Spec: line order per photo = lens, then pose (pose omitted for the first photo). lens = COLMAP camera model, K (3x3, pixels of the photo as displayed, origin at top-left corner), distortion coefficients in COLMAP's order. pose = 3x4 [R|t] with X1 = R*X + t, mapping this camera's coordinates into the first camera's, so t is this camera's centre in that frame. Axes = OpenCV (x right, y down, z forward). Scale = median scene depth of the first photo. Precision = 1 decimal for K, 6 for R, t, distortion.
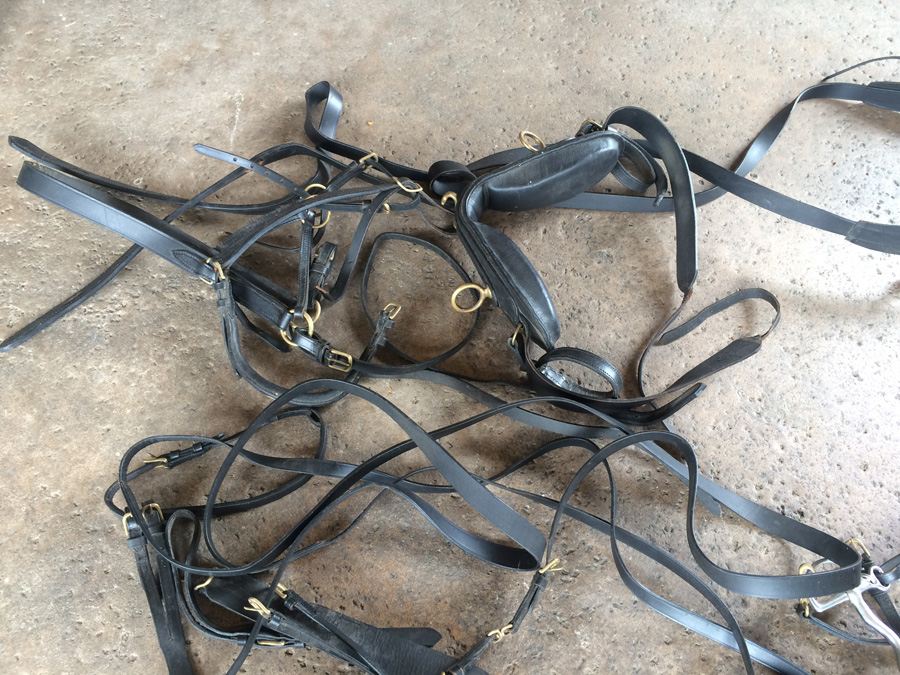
lens RADIAL K [[770.7, 0, 448.8], [0, 770.7, 340.2], [0, 0, 1]] dist [0.085433, -0.119870]
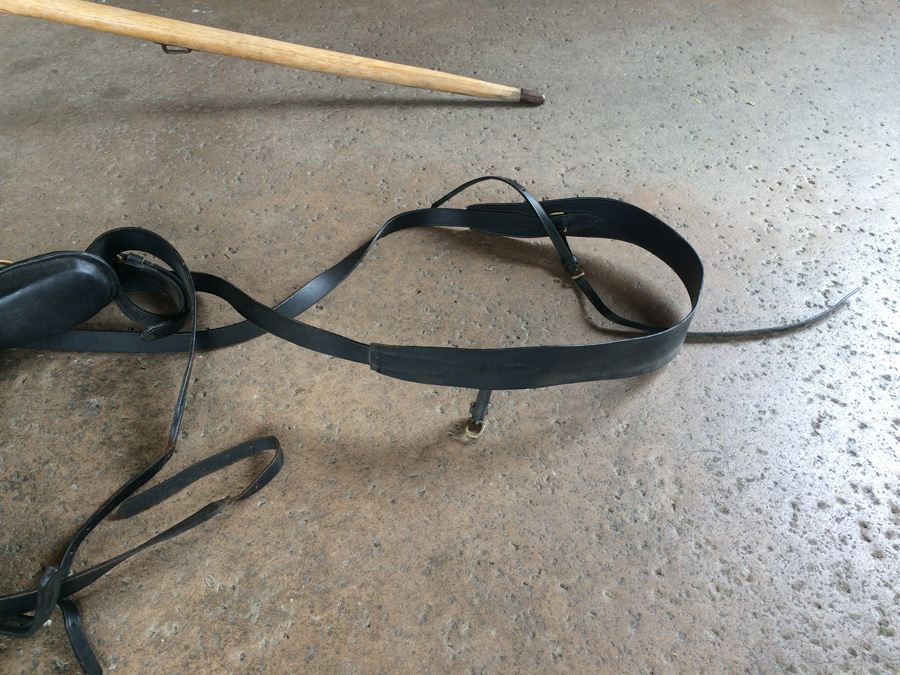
lens RADIAL K [[770.7, 0, 454.3], [0, 770.7, 332.6], [0, 0, 1]] dist [0.085433, -0.119870]
pose [[0.998000, -0.042662, 0.046651, 0.525996], [0.053620, 0.962141, -0.267226, 0.048059], [-0.033484, 0.269193, 0.962504, 0.213287]]
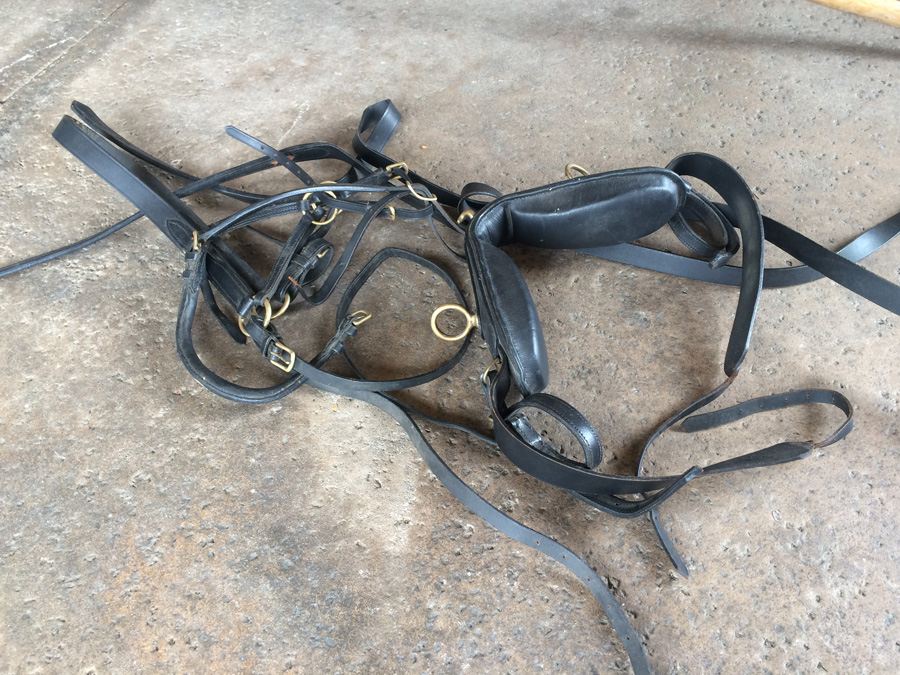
lens RADIAL K [[770.7, 0, 451.1], [0, 770.7, 337.4], [0, 0, 1]] dist [0.085433, -0.119870]
pose [[0.954388, 0.188193, -0.231792, 0.201556], [-0.229306, 0.959203, -0.165372, 0.090795], [0.191214, 0.210981, 0.958605, 0.179799]]
